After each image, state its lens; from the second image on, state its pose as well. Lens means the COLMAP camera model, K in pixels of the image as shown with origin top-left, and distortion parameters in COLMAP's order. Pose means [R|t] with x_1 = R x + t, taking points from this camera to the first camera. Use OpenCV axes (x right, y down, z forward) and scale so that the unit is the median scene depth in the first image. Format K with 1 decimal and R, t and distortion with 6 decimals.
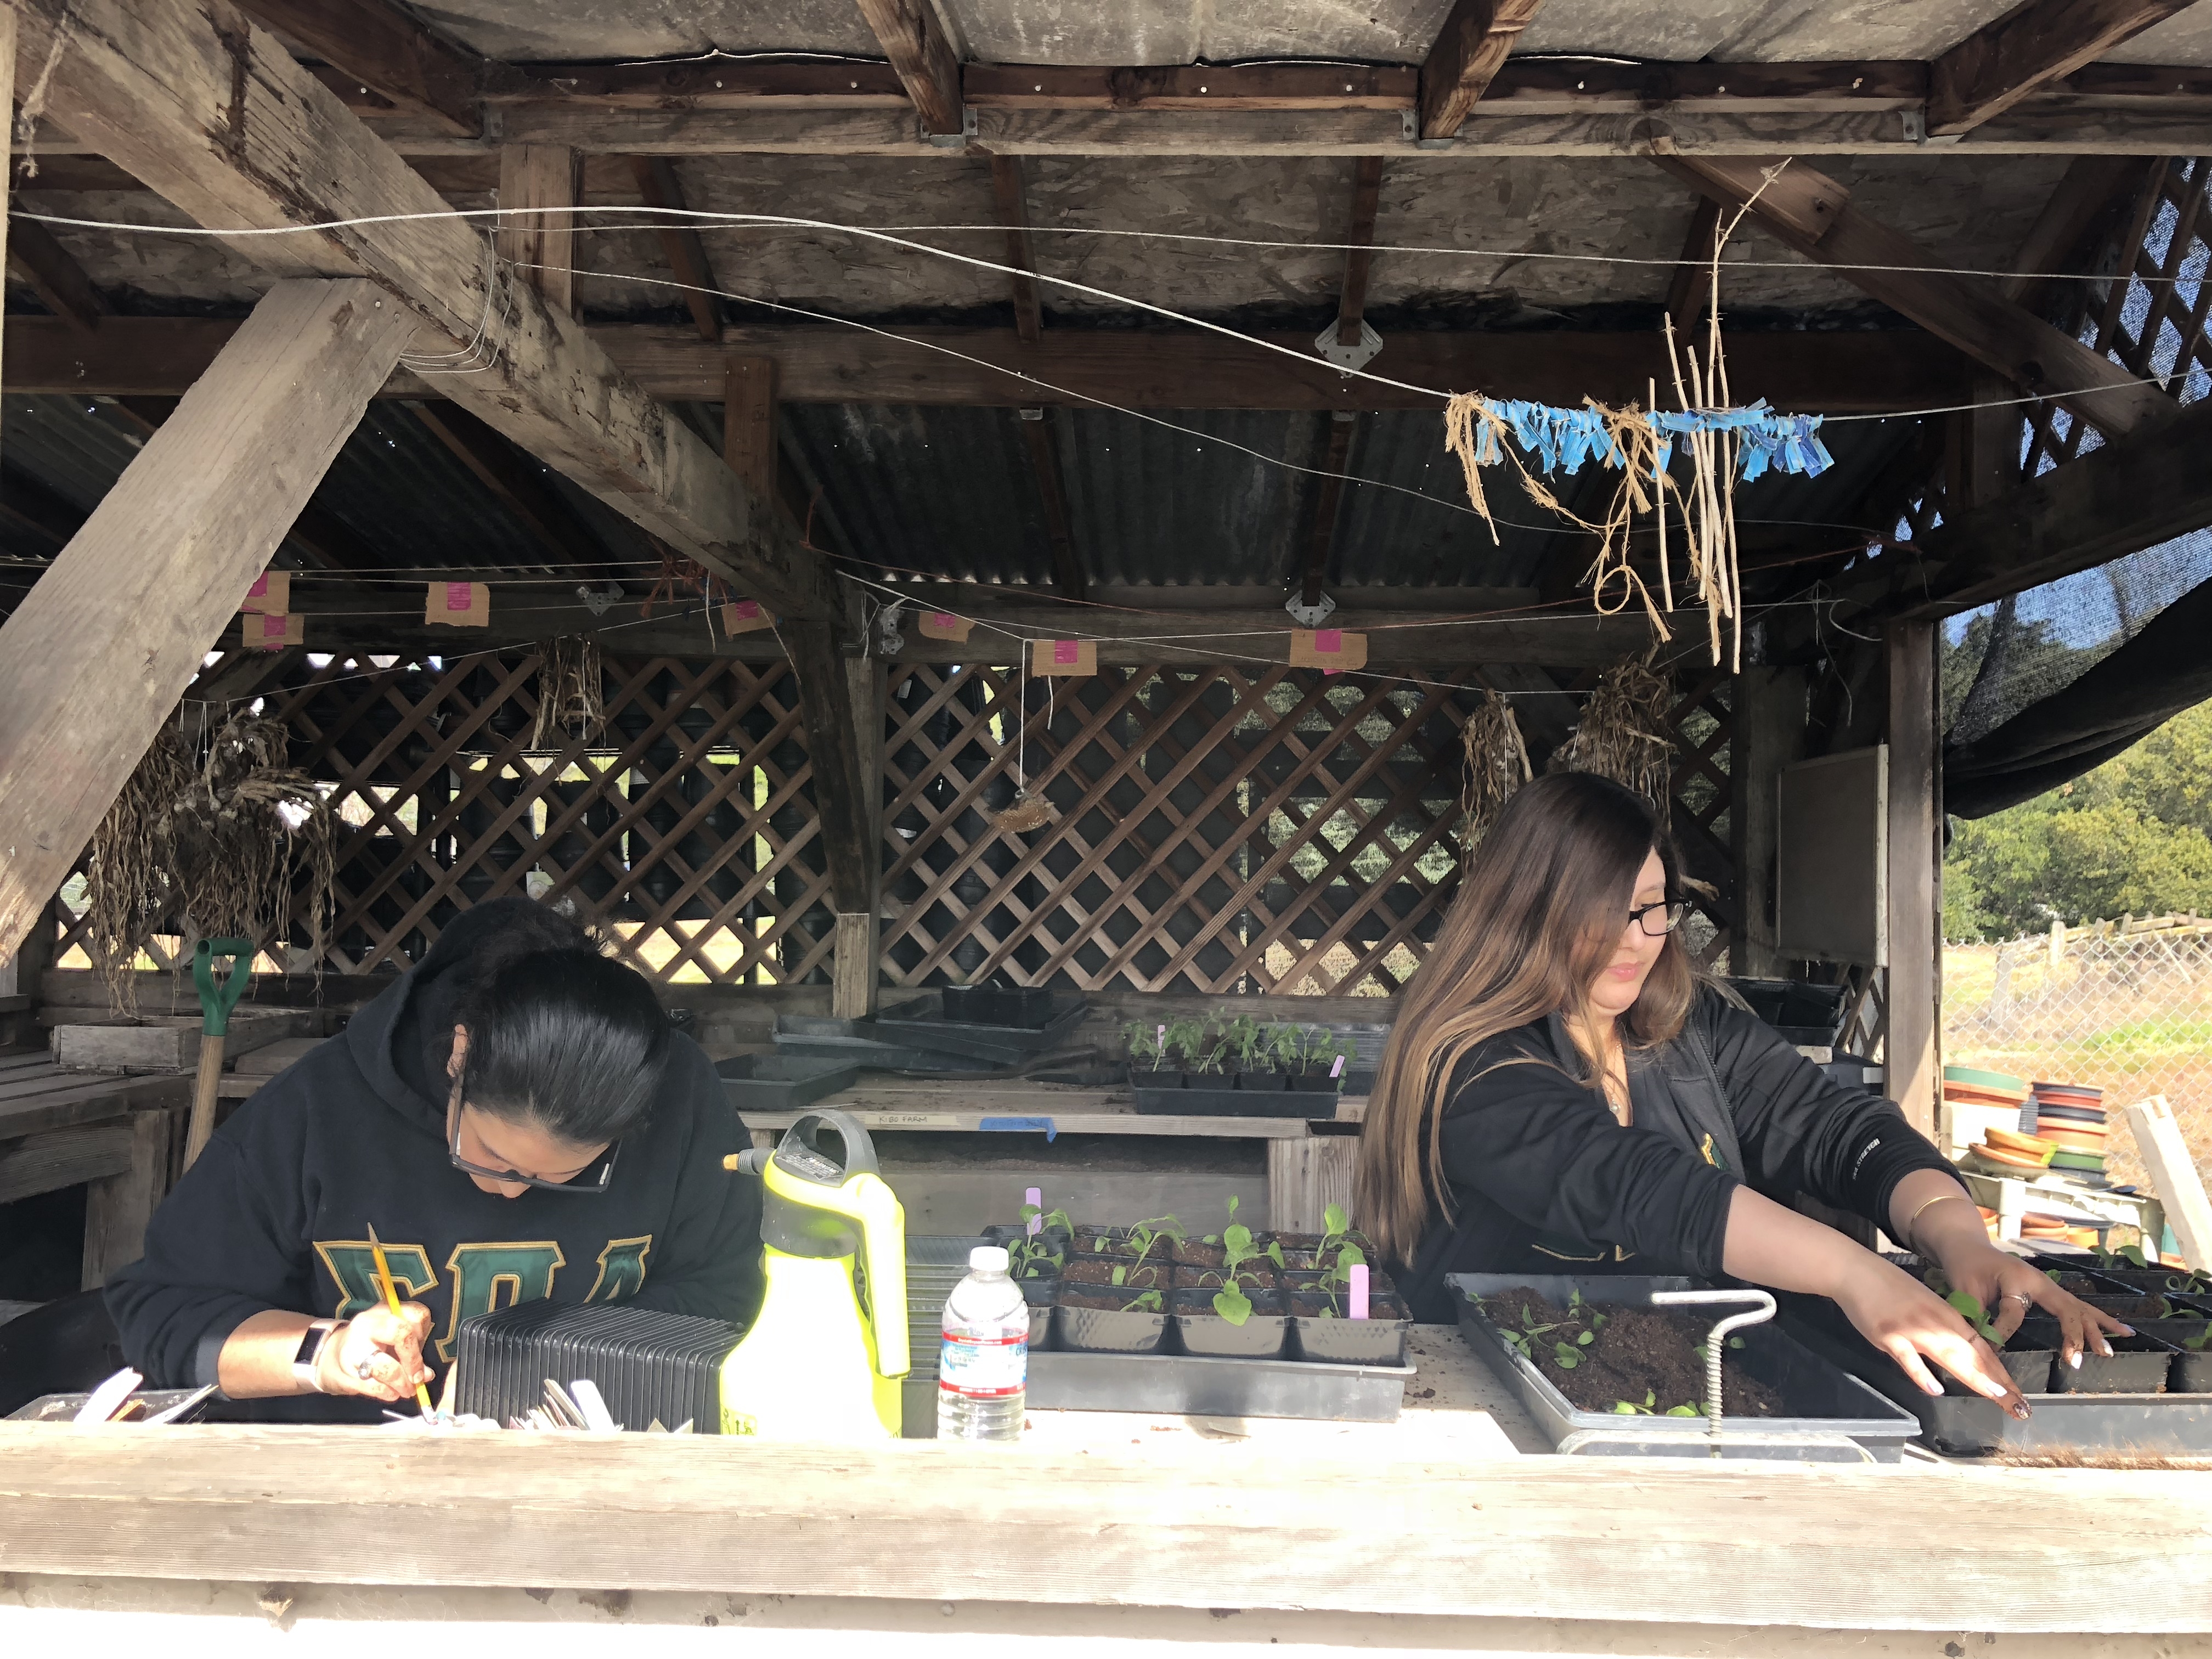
lens RADIAL K [[1812.7, 0, 1114.8], [0, 1812.7, 826.3], [0, 0, 1]] dist [0.037296, -0.028078]
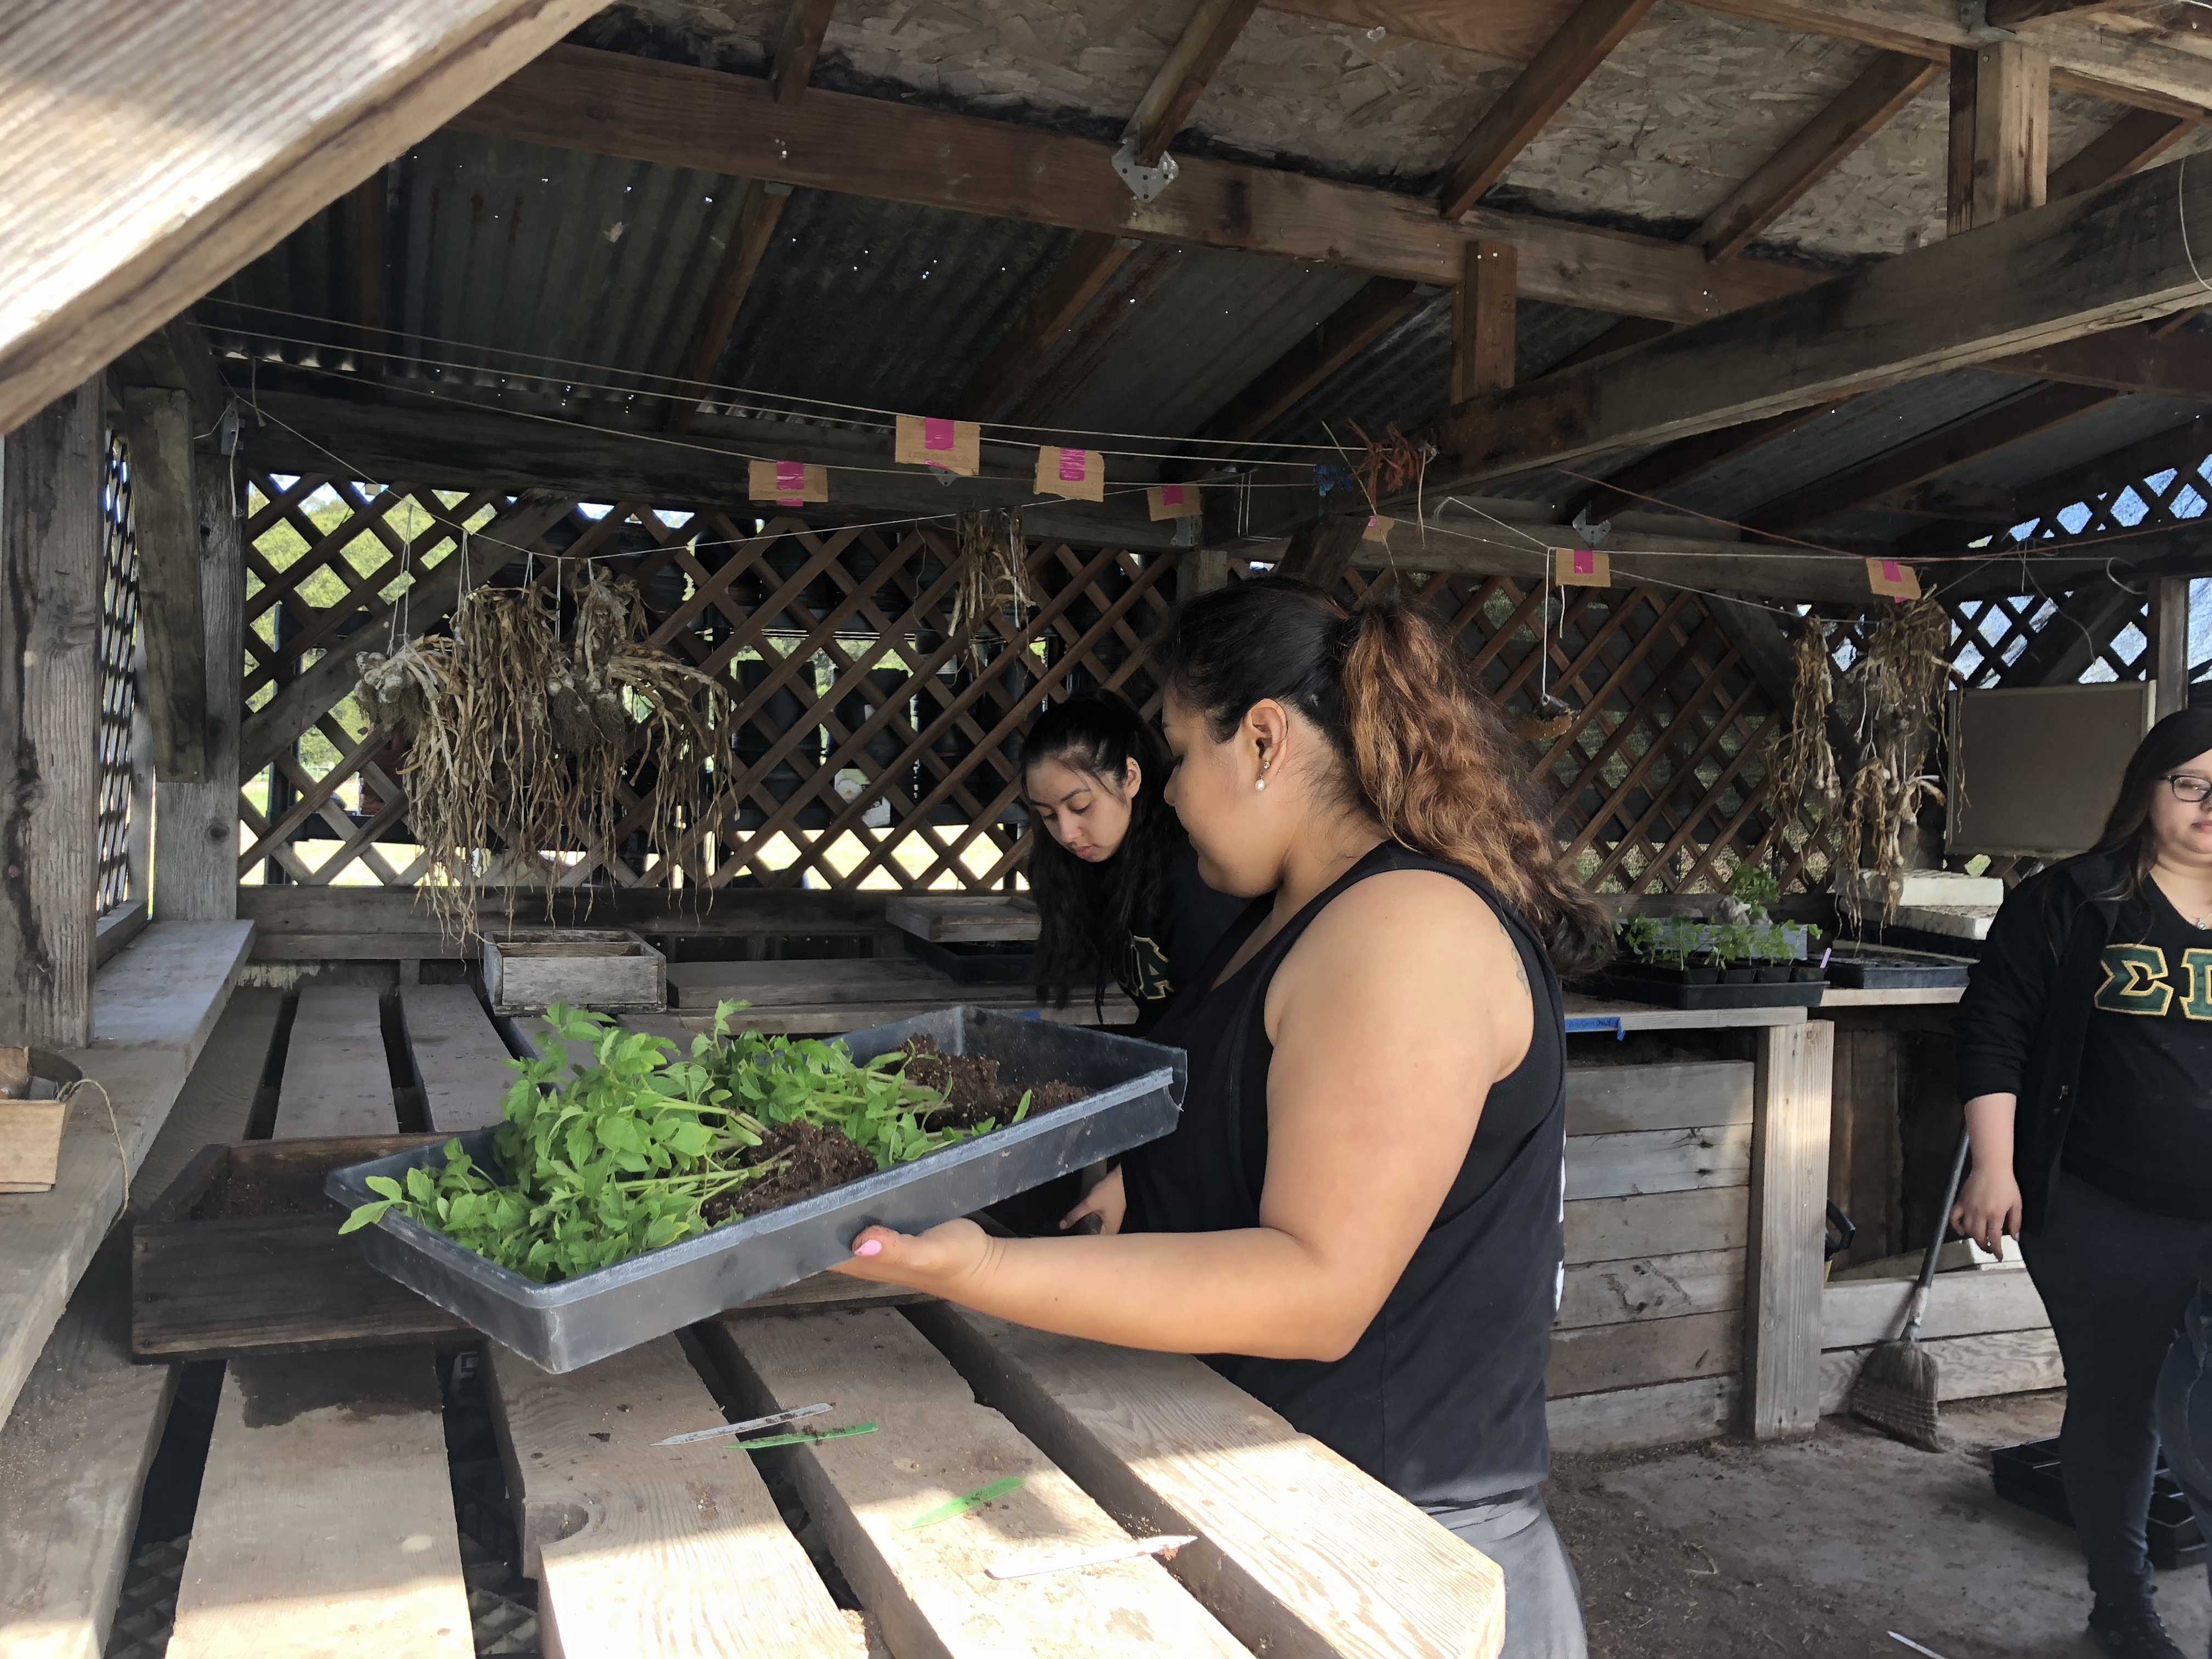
lens RADIAL K [[1812.7, 0, 1111.4], [0, 1812.7, 836.7], [0, 0, 1]] dist [0.037296, -0.028078]
pose [[0.907397, -0.004851, 0.420246, -0.586600], [-0.024106, 0.997686, 0.063566, -0.001561], [-0.419583, -0.067810, 0.905181, 0.144485]]
